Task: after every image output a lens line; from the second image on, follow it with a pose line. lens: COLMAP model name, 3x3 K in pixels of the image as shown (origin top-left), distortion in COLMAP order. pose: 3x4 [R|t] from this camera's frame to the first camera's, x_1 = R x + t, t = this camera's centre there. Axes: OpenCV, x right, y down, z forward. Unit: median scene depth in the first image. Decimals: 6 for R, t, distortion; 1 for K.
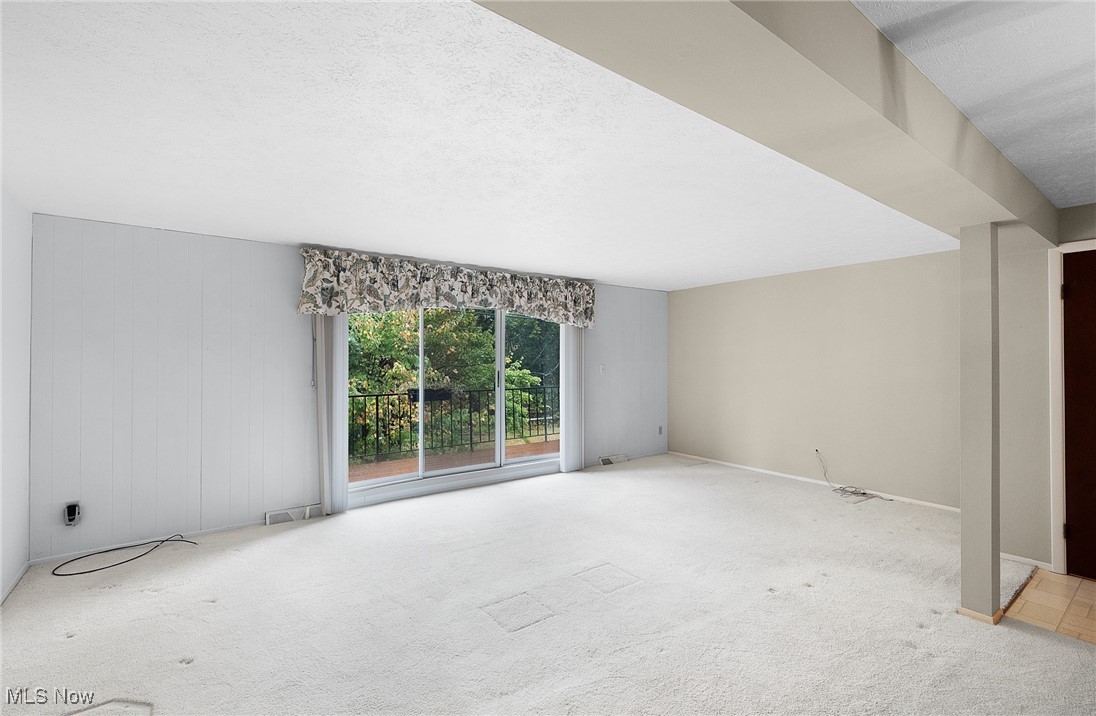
lens RADIAL K [[485.0, 0, 544.1], [0, 485.0, 359.1], [0, 0, 1]] dist [0.004799, 0.000475]
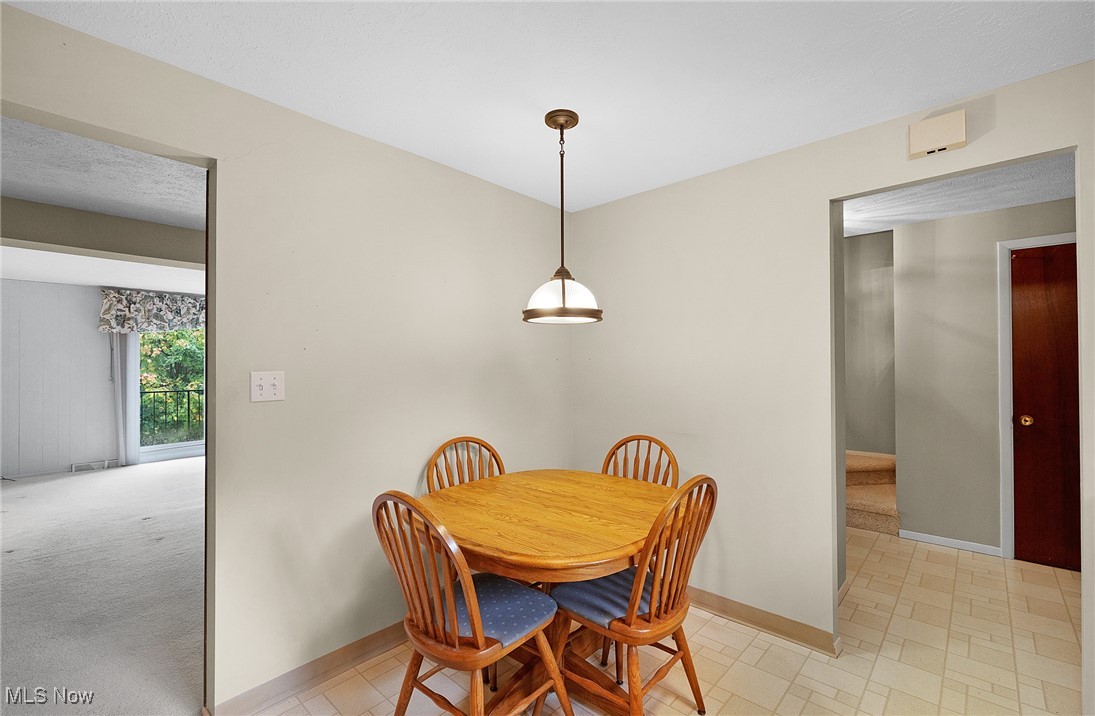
lens RADIAL K [[475.1, 0, 553.5], [0, 475.1, 366.7], [0, 0, 1]] dist [-0.000925, -0.000522]
pose [[0.978911, -0.001866, 0.204281, 0.556810], [0.000699, 0.999983, 0.005788, 0.005947], [-0.204288, -0.005523, 0.978895, -0.704333]]
